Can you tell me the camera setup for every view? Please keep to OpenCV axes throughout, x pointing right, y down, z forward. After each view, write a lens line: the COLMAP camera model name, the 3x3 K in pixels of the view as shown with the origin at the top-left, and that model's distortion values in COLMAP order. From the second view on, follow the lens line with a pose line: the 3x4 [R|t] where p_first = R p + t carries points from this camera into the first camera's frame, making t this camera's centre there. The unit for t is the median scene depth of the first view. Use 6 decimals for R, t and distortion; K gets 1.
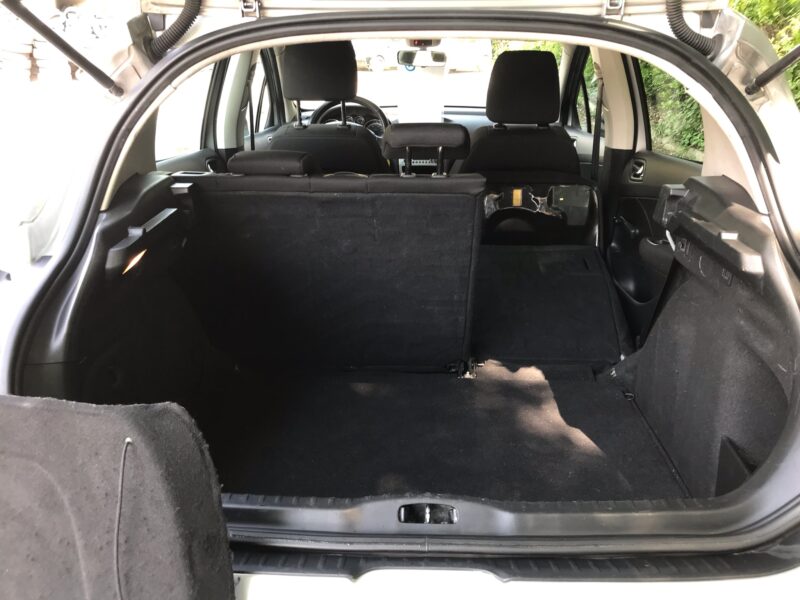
lens RADIAL K [[659.4, 0, 398.1], [0, 659.4, 297.3], [0, 0, 1]] dist [0.025235, -0.017200]
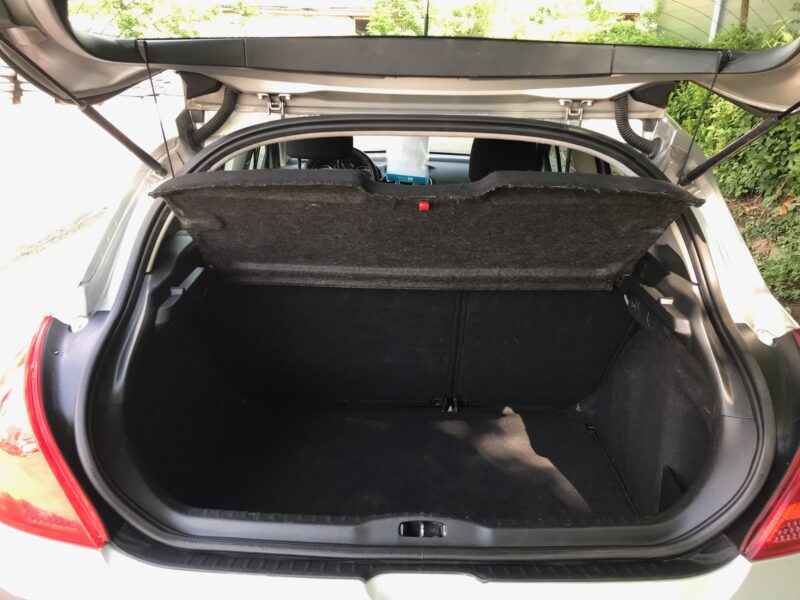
lens RADIAL K [[659.4, 0, 401.2], [0, 659.4, 296.1], [0, 0, 1]] dist [0.025235, -0.017200]
pose [[0.999194, 0.012166, 0.038244, -0.038564], [-0.010730, 0.999238, -0.037529, -0.050006], [-0.038671, 0.037088, 0.998563, -0.203403]]
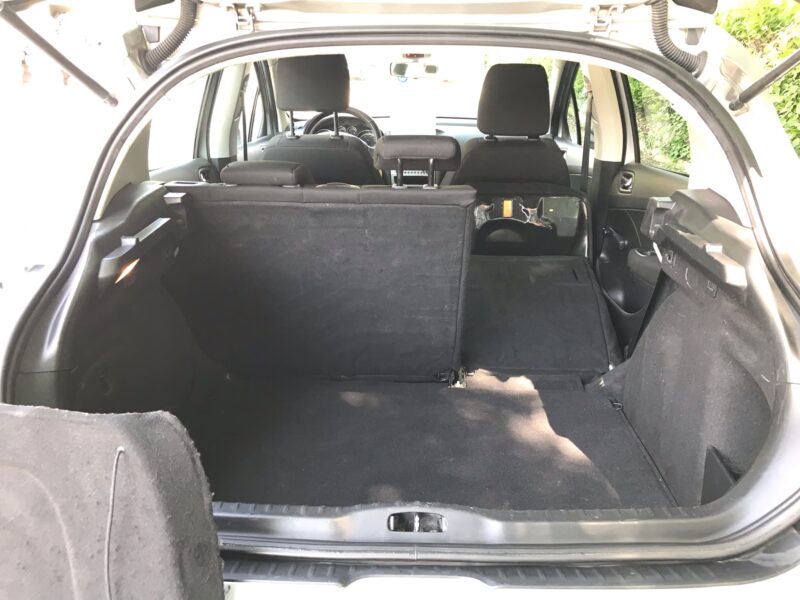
lens RADIAL K [[659.4, 0, 398.4], [0, 659.4, 297.2], [0, 0, 1]] dist [0.025235, -0.017200]
pose [[0.999913, 0.004206, 0.012527, 0.001761], [-0.004040, 0.999904, -0.013222, -0.002385], [-0.012581, 0.013171, 0.999834, -0.011685]]
